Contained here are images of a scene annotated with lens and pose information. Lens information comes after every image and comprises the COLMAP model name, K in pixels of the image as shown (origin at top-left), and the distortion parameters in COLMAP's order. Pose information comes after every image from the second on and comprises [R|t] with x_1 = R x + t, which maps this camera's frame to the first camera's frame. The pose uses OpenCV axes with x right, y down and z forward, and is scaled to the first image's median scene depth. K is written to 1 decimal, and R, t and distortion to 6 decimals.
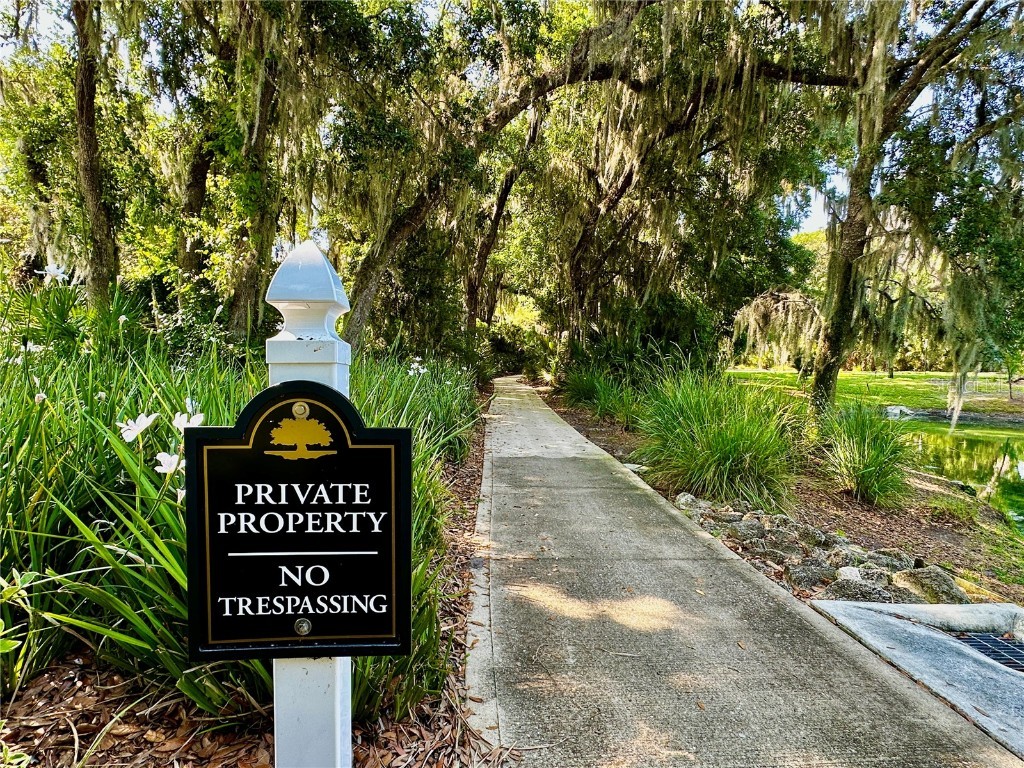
lens RADIAL K [[538.9, 0, 512.3], [0, 538.9, 383.4], [0, 0, 1]] dist [-0.002120, -0.000278]
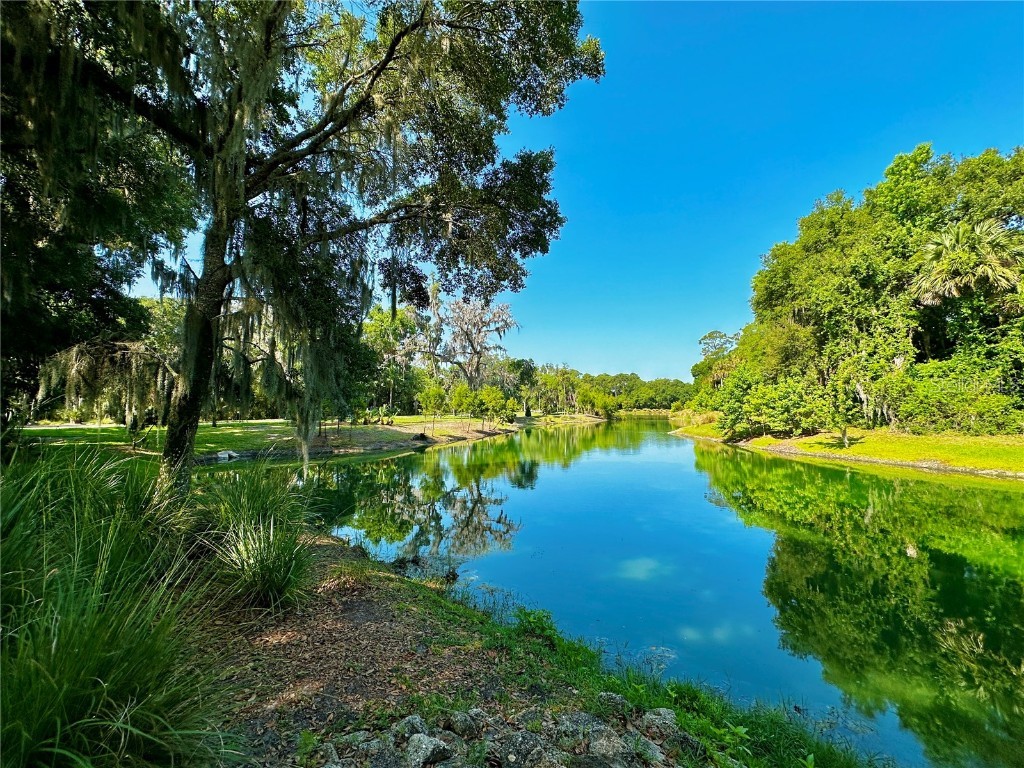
lens RADIAL K [[410.6, 0, 512.4], [0, 410.6, 382.9], [0, 0, 1]] dist [-0.001053, -0.000074]
pose [[0.313786, 0.043681, 0.948488, 0.090296], [0.062081, 0.995860, -0.066401, -0.024048], [-0.947462, 0.079718, 0.309775, 0.228965]]
